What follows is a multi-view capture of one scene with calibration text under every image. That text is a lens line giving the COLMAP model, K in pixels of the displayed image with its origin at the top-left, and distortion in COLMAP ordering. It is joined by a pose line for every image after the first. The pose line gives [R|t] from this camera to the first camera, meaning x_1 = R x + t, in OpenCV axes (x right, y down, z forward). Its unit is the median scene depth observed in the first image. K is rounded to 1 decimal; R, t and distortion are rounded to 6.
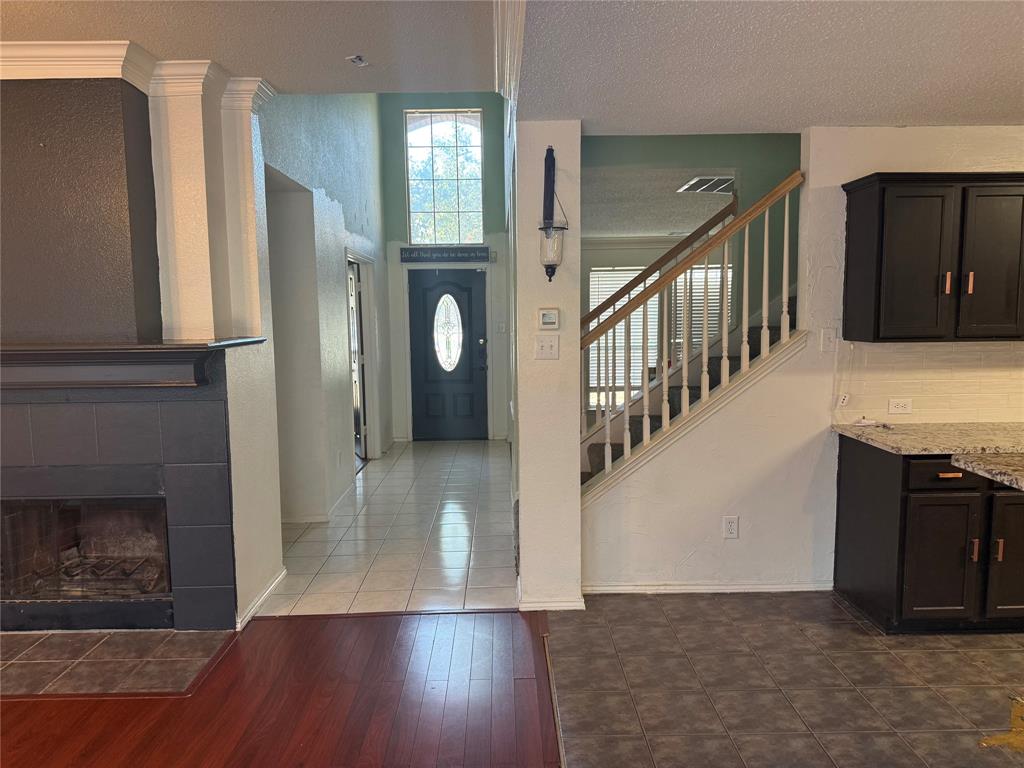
lens RADIAL K [[732.9, 0, 507.9], [0, 732.9, 387.5], [0, 0, 1]] dist [0.019928, -0.017995]
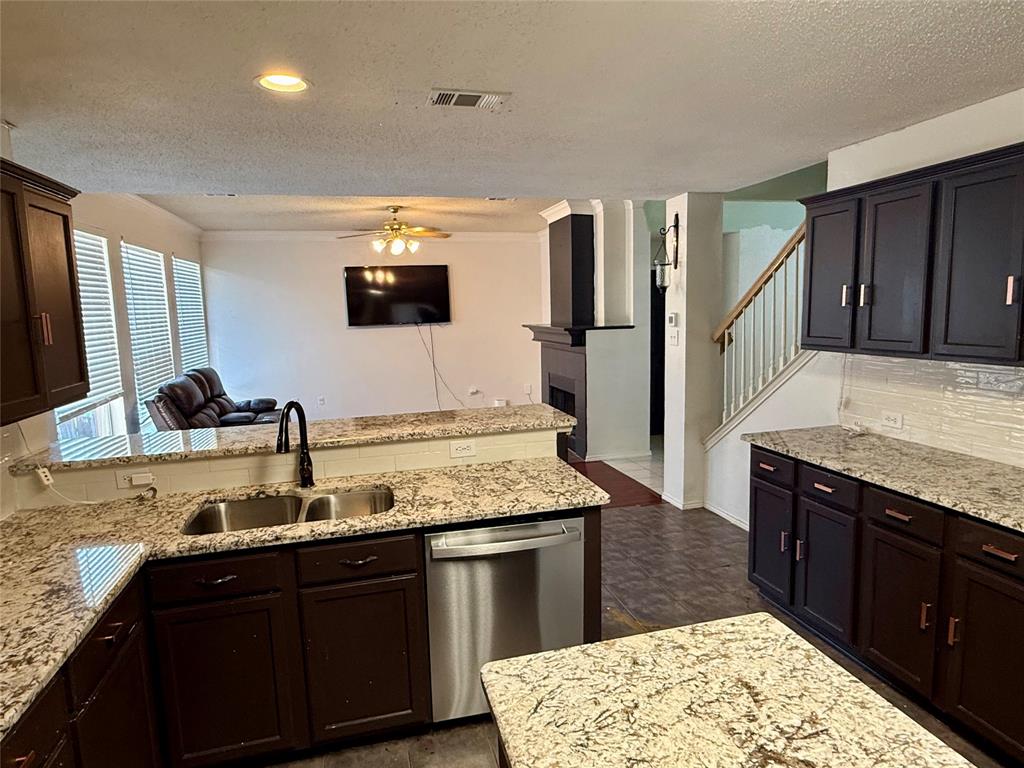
lens RADIAL K [[605.9, 0, 514.3], [0, 605.9, 383.2], [0, 0, 1]] dist [0.005695, 0.000277]
pose [[0.248116, 0.125227, -0.960602, 1.272547], [-0.087365, 0.990461, 0.106554, -0.069282], [0.964783, 0.057485, 0.256690, 0.335892]]
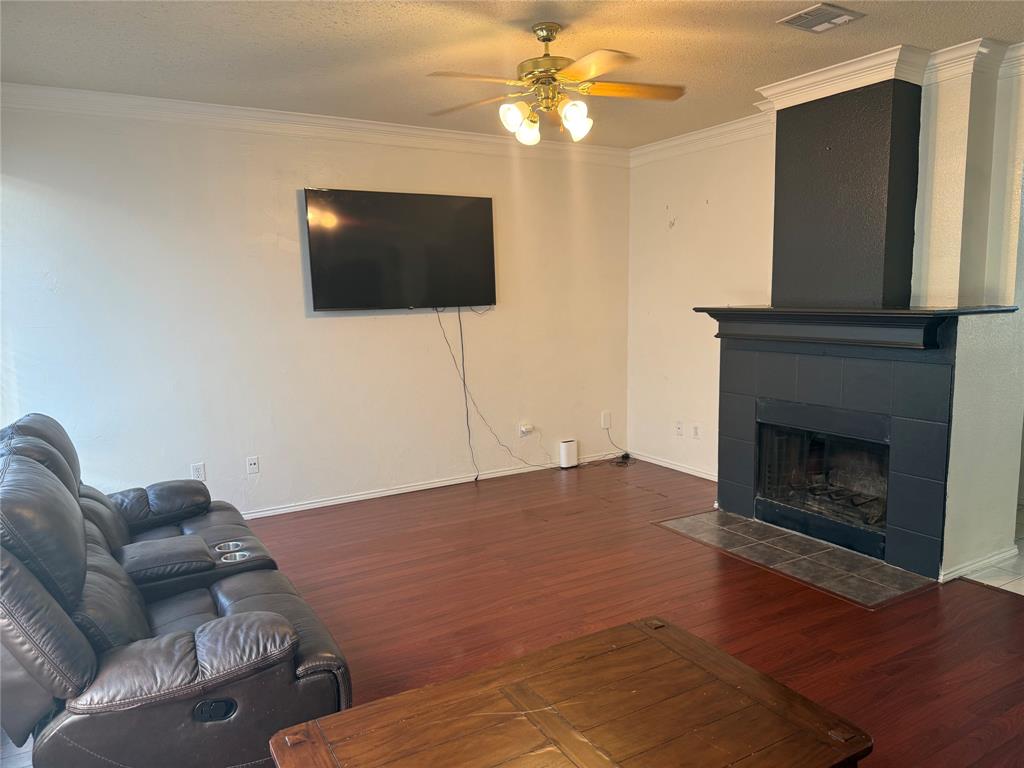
lens RADIAL K [[732.9, 0, 507.0], [0, 732.9, 387.3], [0, 0, 1]] dist [0.019928, -0.017995]
pose [[0.498023, 0.117976, -0.859101, 0.204754], [-0.082708, 0.992648, 0.088370, 0.008611], [0.863211, 0.027045, 0.504119, -0.086738]]
